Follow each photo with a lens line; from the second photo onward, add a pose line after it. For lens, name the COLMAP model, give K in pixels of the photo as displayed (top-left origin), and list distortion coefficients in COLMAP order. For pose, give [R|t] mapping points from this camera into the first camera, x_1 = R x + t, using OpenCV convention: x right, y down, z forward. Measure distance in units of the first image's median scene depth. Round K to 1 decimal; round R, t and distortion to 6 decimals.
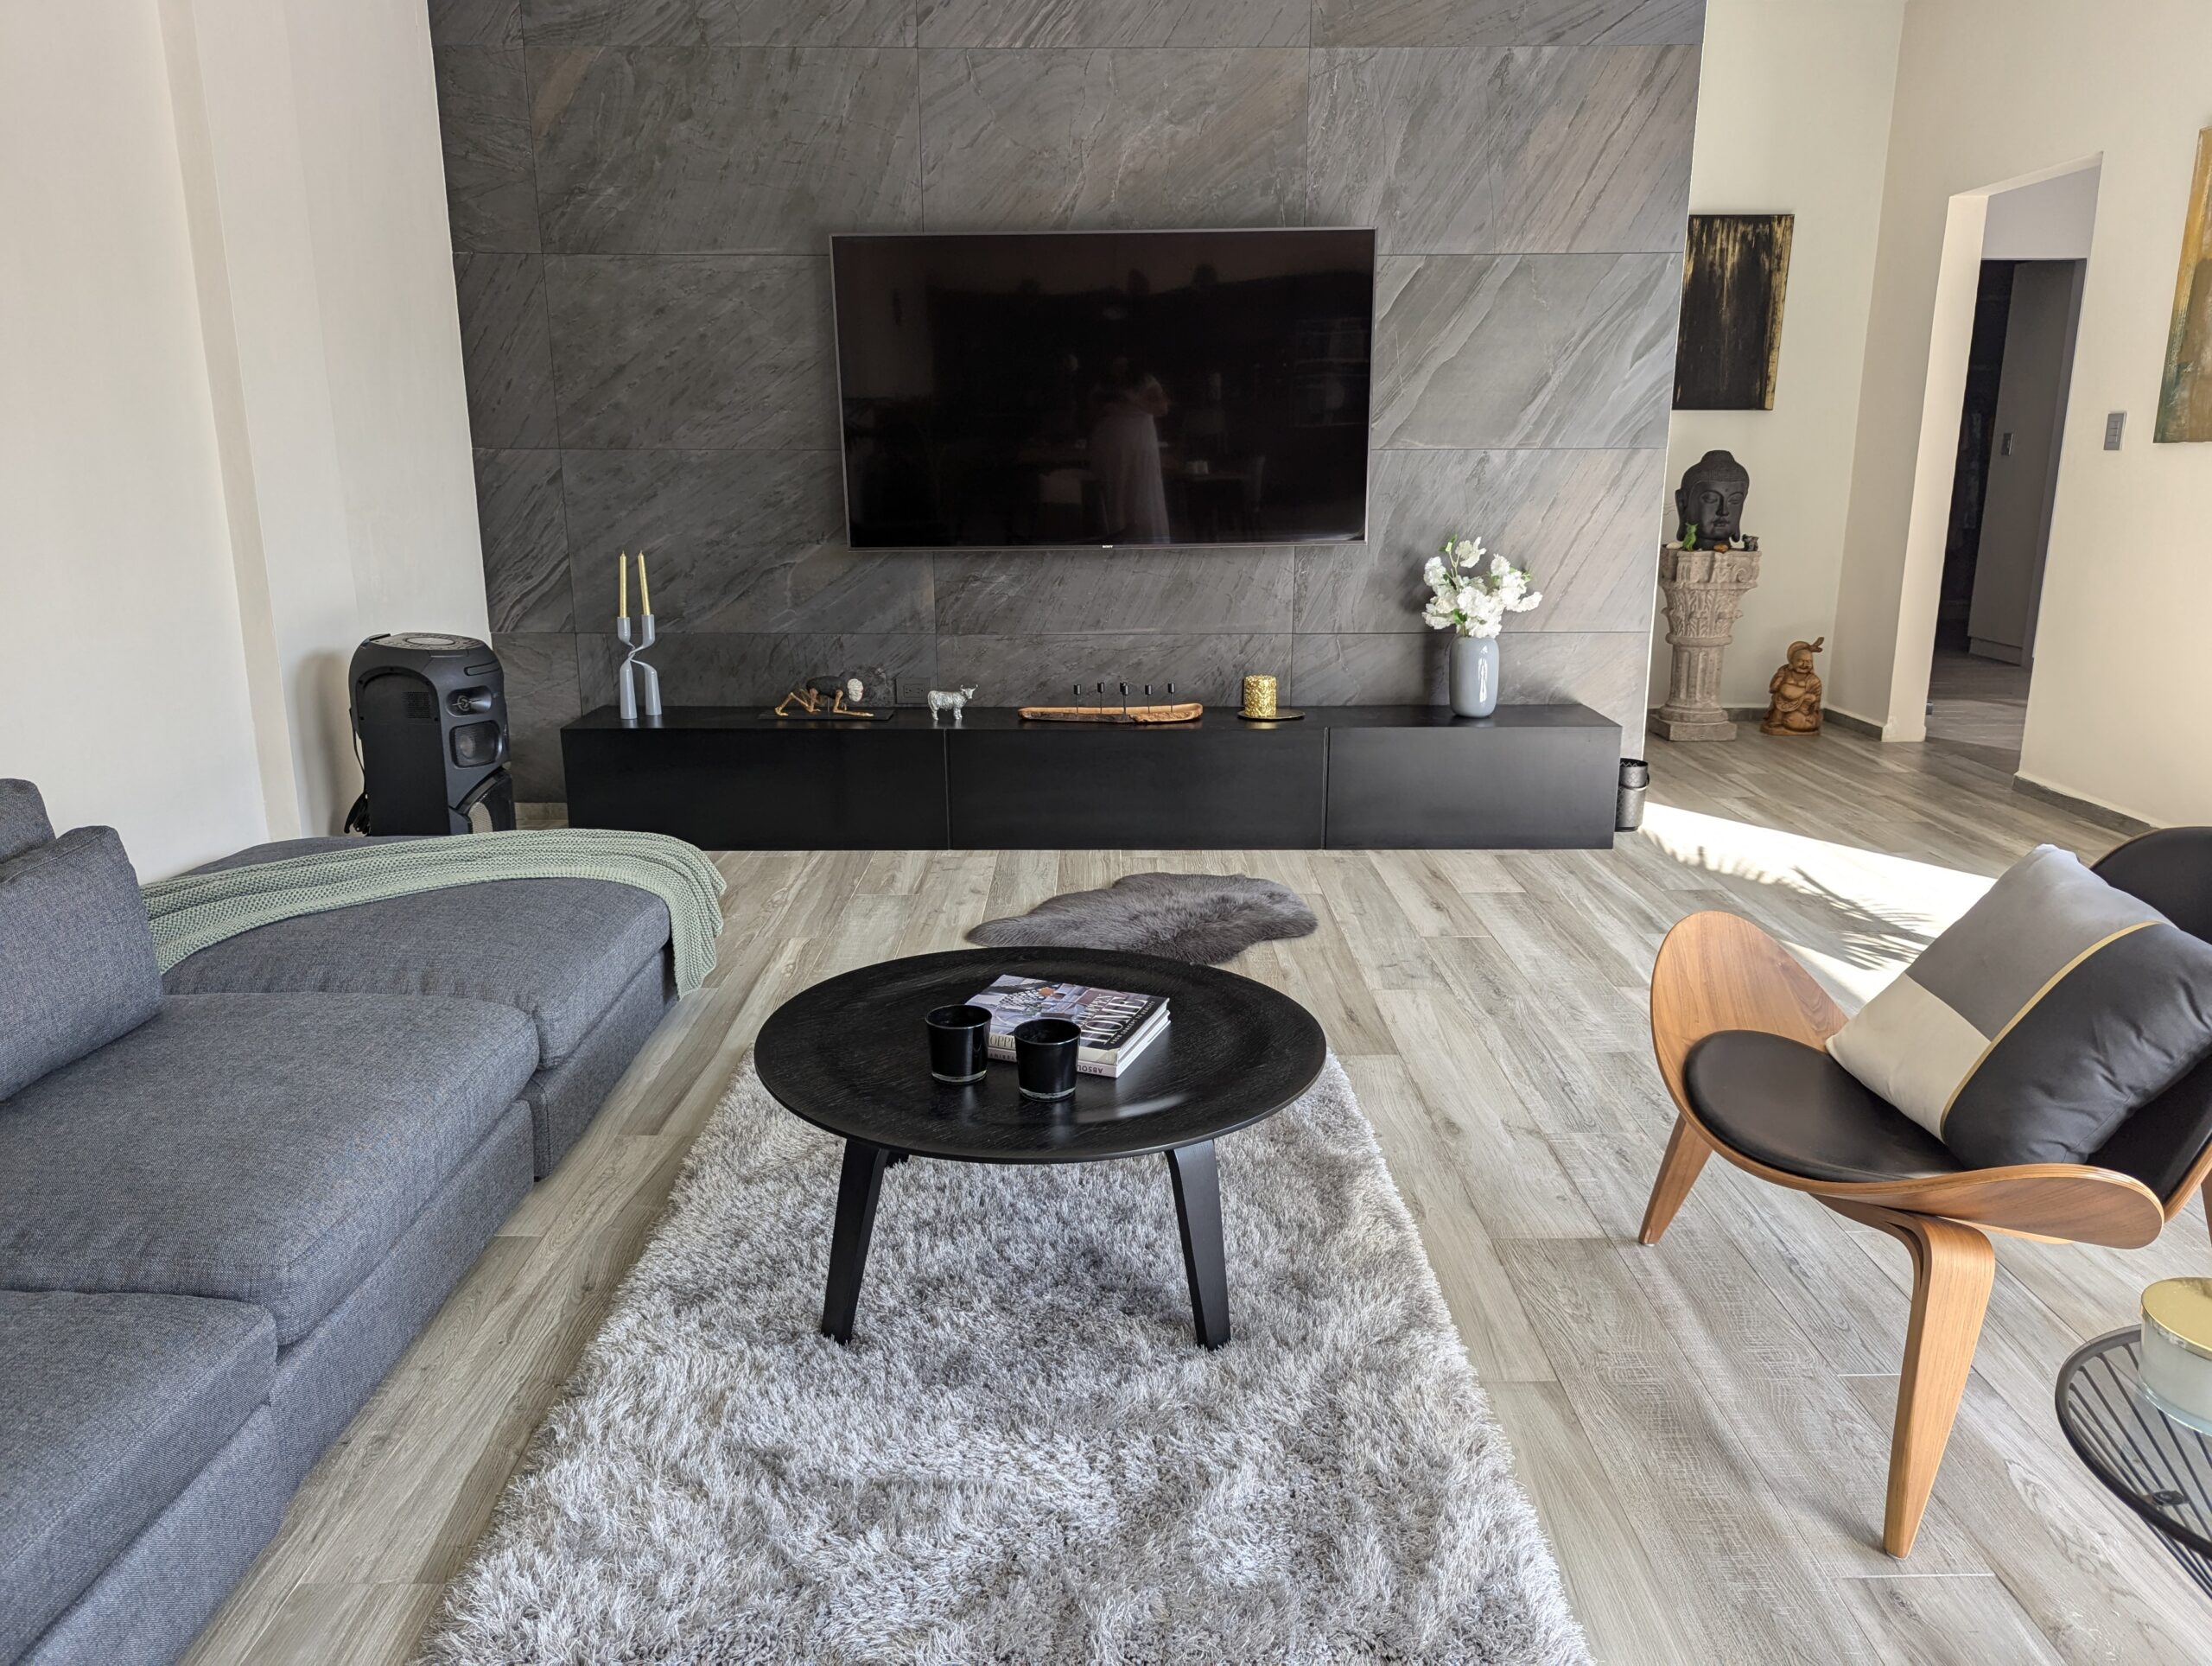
lens RADIAL K [[1589.3, 0, 1106.0], [0, 1589.3, 833.0], [0, 0, 1]] dist [0.051784, -0.078705]
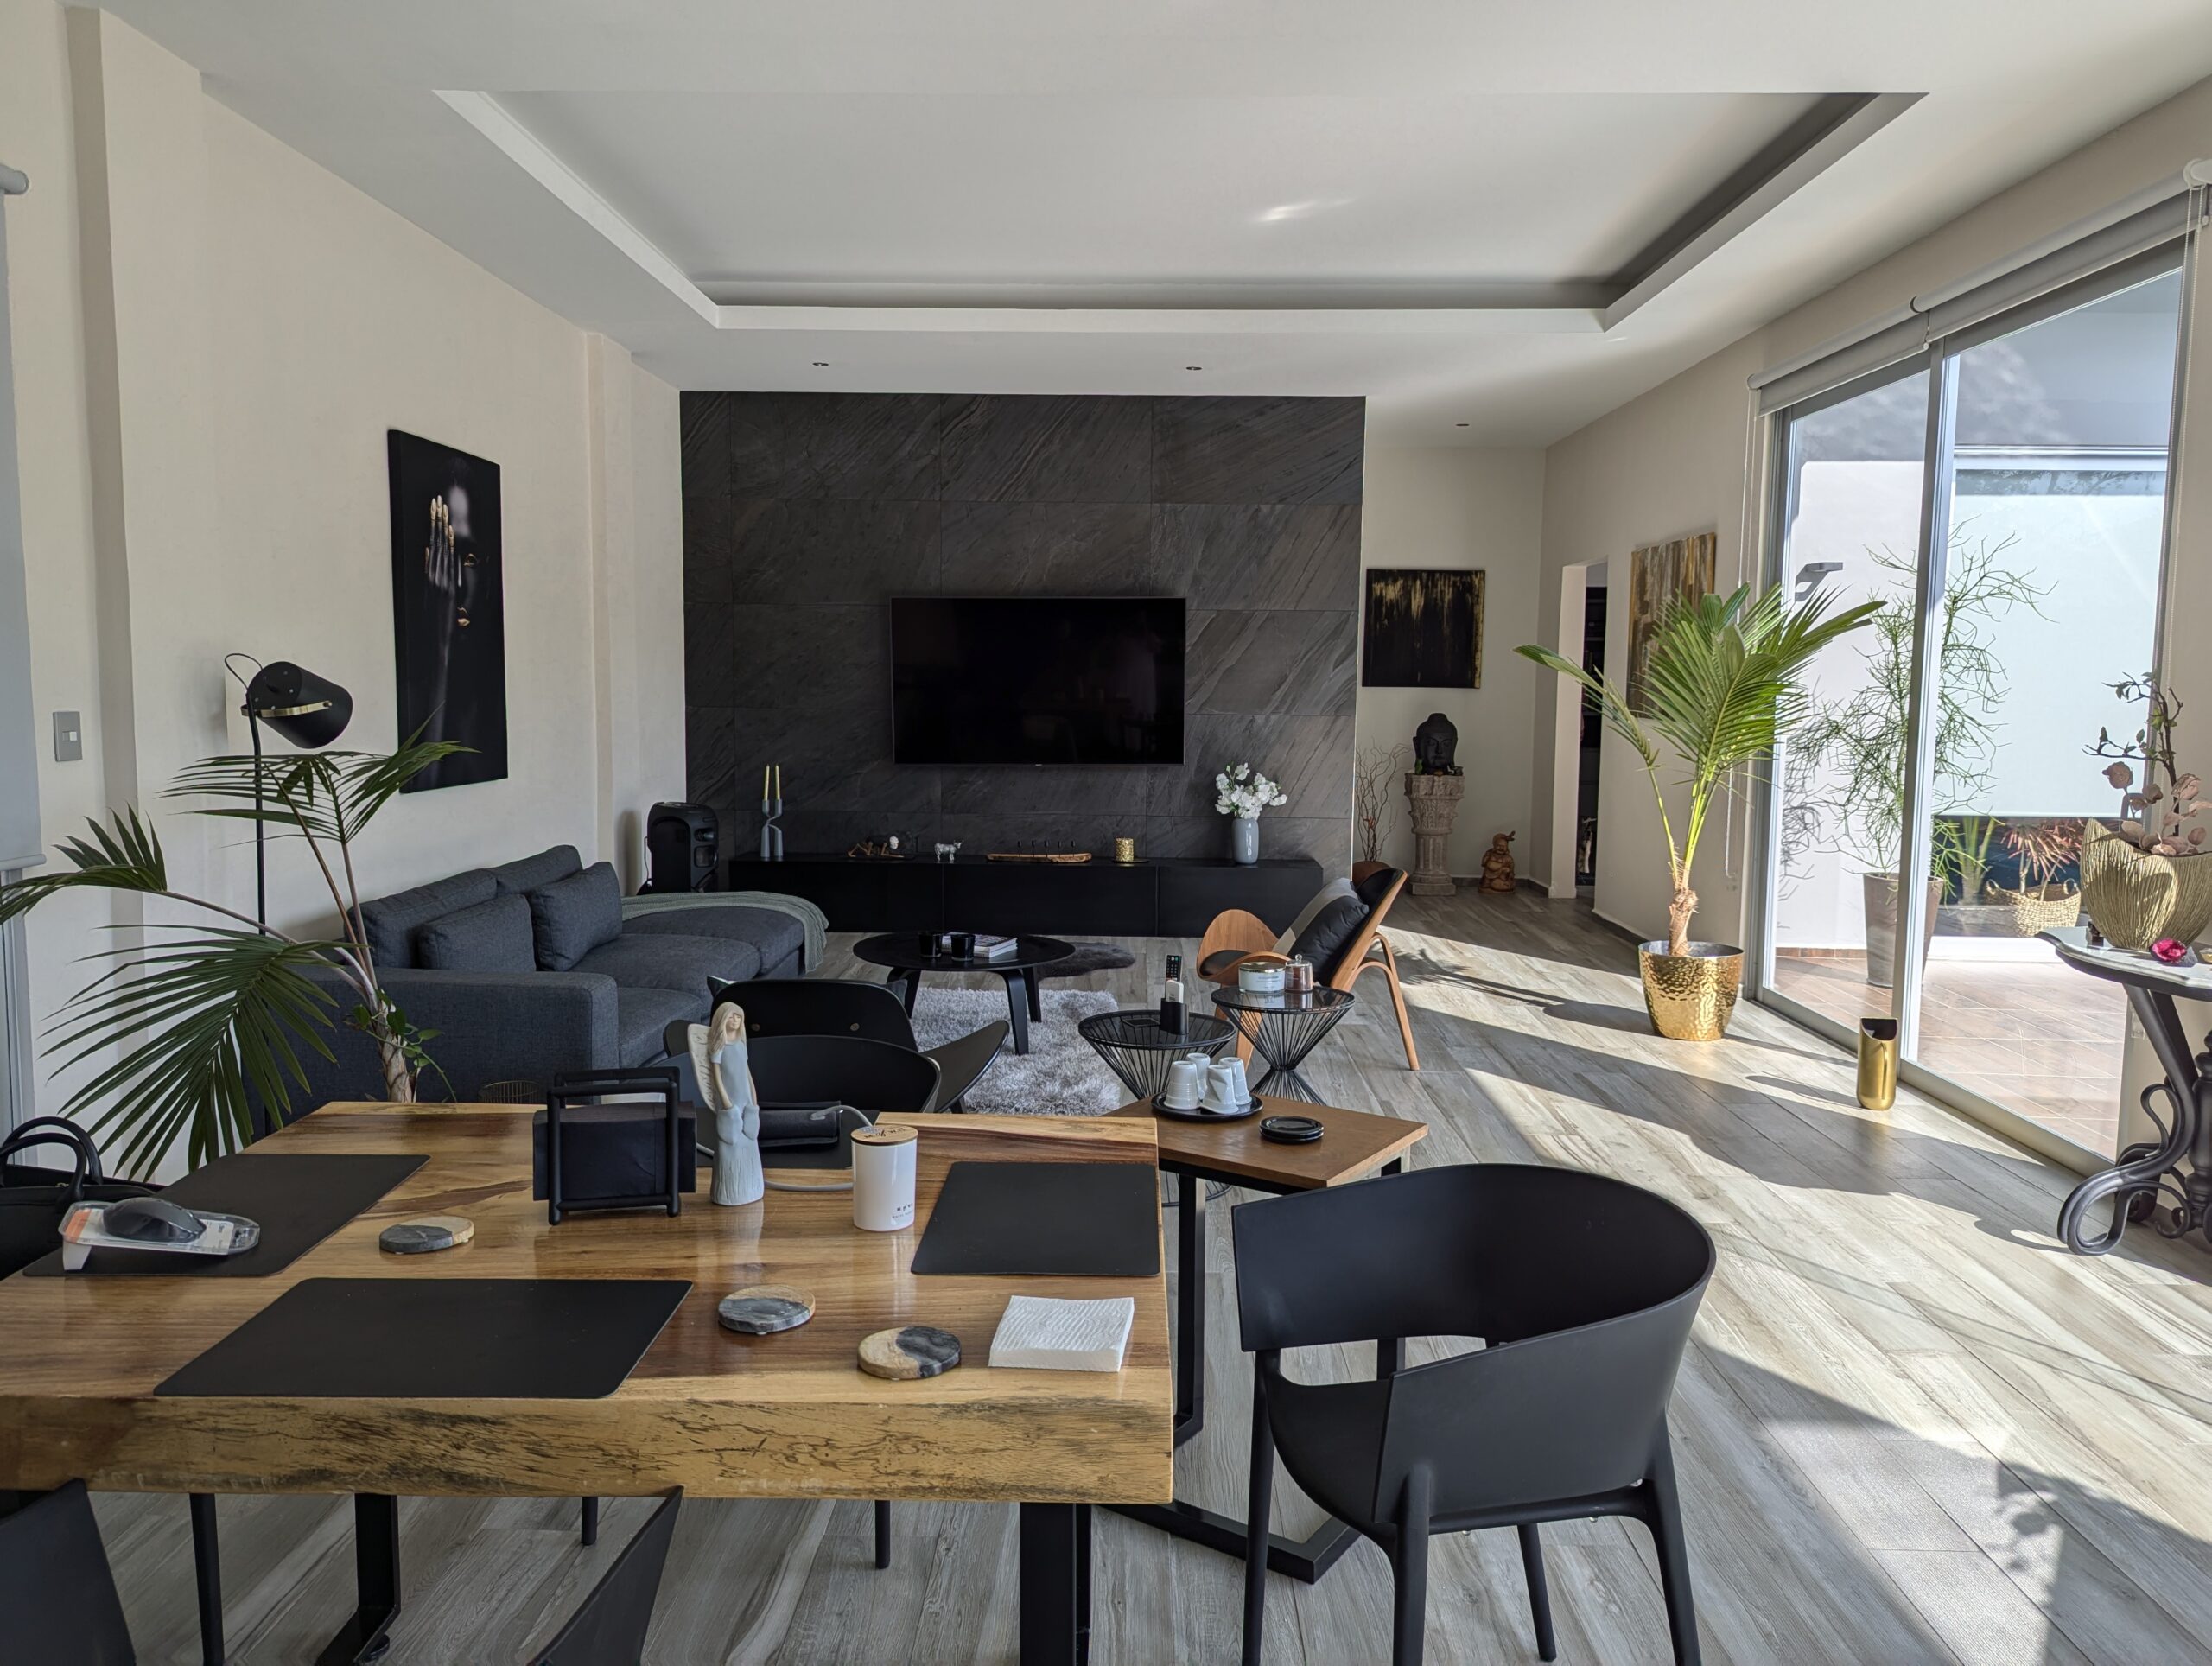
lens RADIAL K [[1599.3, 0, 1106.0], [0, 1599.3, 833.0], [0, 0, 1]] dist [0.081984, -0.002345]
pose [[0.999634, 0.015813, -0.021943, 0.116513], [-0.018734, 0.989968, -0.140047, 0.144262], [0.019508, 0.140407, 0.989902, -0.757540]]
